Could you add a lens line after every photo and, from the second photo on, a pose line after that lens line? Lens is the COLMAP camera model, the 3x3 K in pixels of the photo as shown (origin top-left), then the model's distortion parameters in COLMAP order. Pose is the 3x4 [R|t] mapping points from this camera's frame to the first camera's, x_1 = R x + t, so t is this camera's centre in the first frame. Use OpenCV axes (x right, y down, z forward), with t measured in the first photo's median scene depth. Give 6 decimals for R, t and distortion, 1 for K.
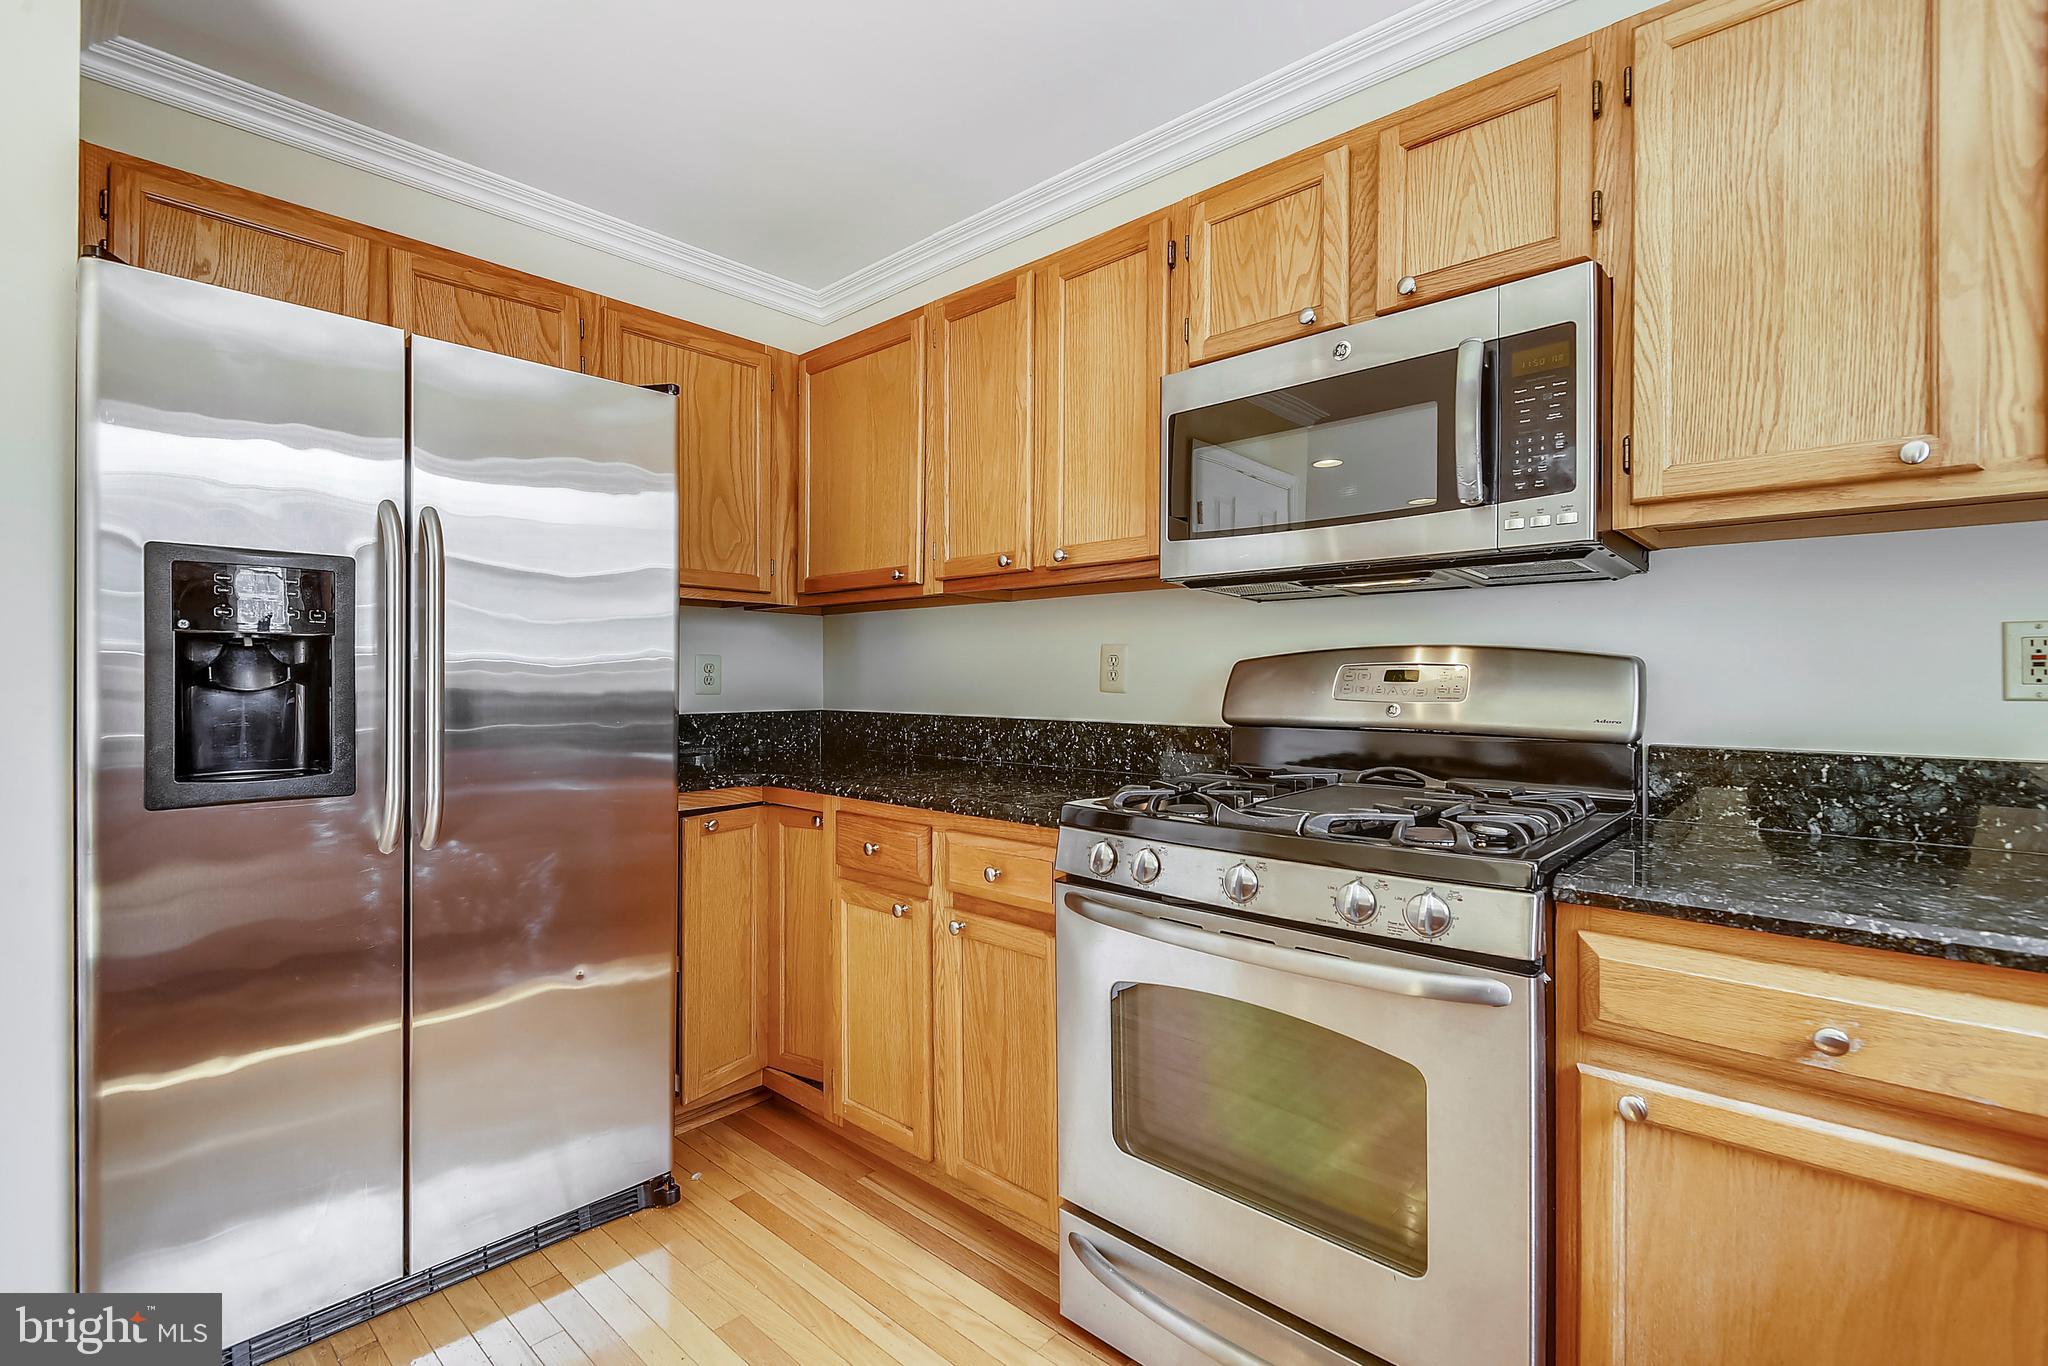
lens RADIAL K [[935.2, 0, 1010.2], [0, 935.2, 678.9], [0, 0, 1]] dist [0.013726, -0.005079]
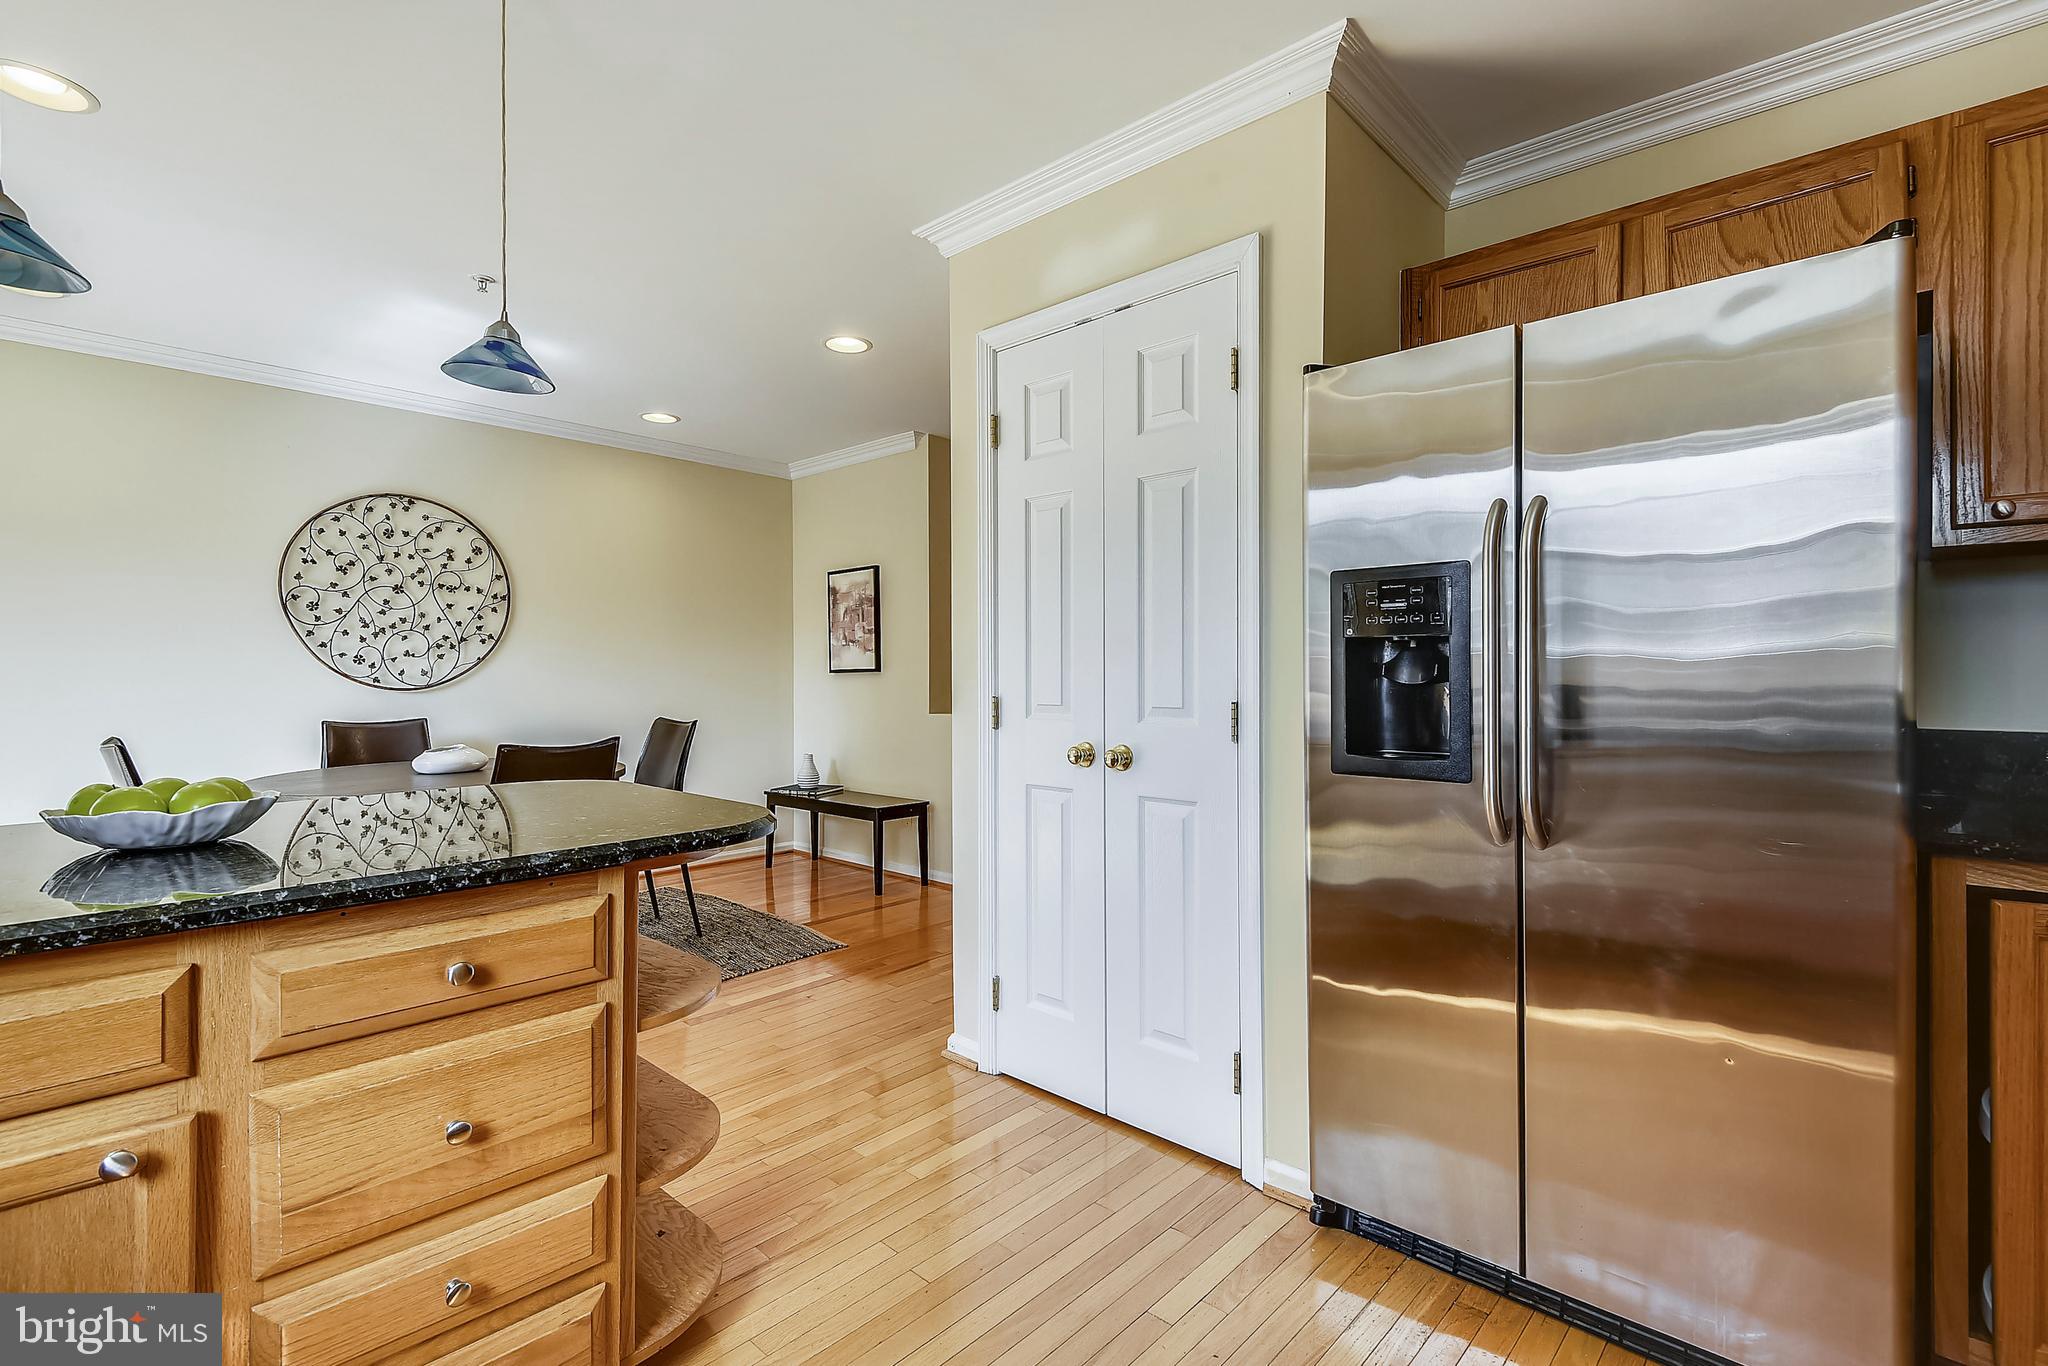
lens RADIAL K [[935.2, 0, 1041.2], [0, 935.2, 673.8], [0, 0, 1]] dist [0.013726, -0.005079]
pose [[0.035897, -0.000273, -0.999355, 0.322819], [0.001335, 0.999999, -0.000226, -0.001524], [0.999355, -0.001326, 0.035898, 0.443364]]
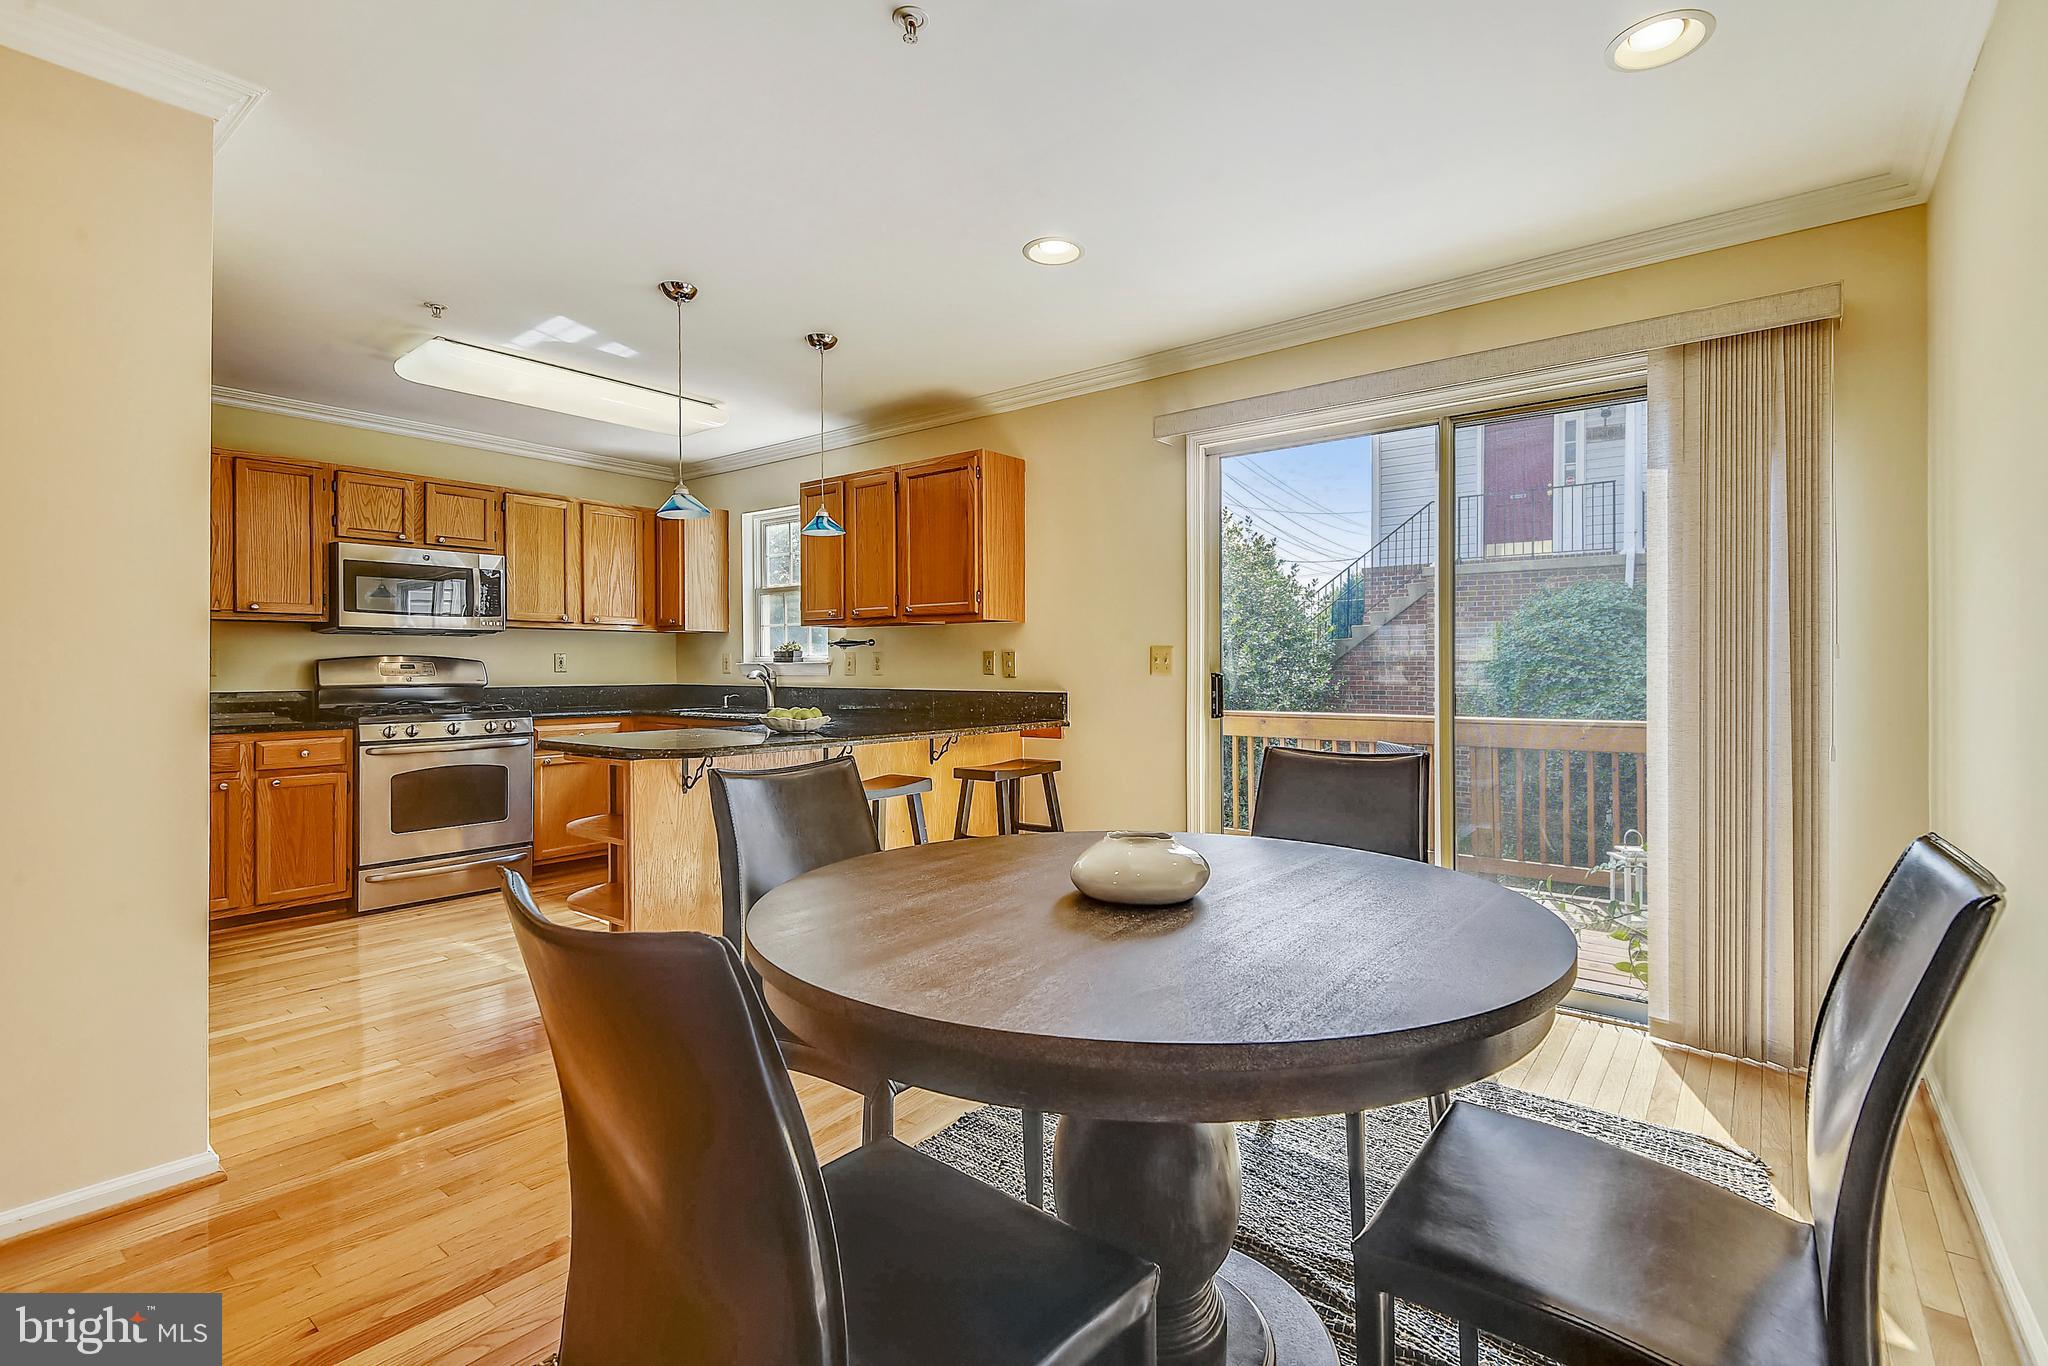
lens RADIAL K [[935.2, 0, 1052.4], [0, 935.2, 671.0], [0, 0, 1]] dist [0.013726, -0.005079]
pose [[-0.099490, -0.008072, 0.995006, -2.828682], [0.002261, 0.999963, 0.008338, -0.010663], [-0.995036, 0.003079, -0.099468, -0.676423]]
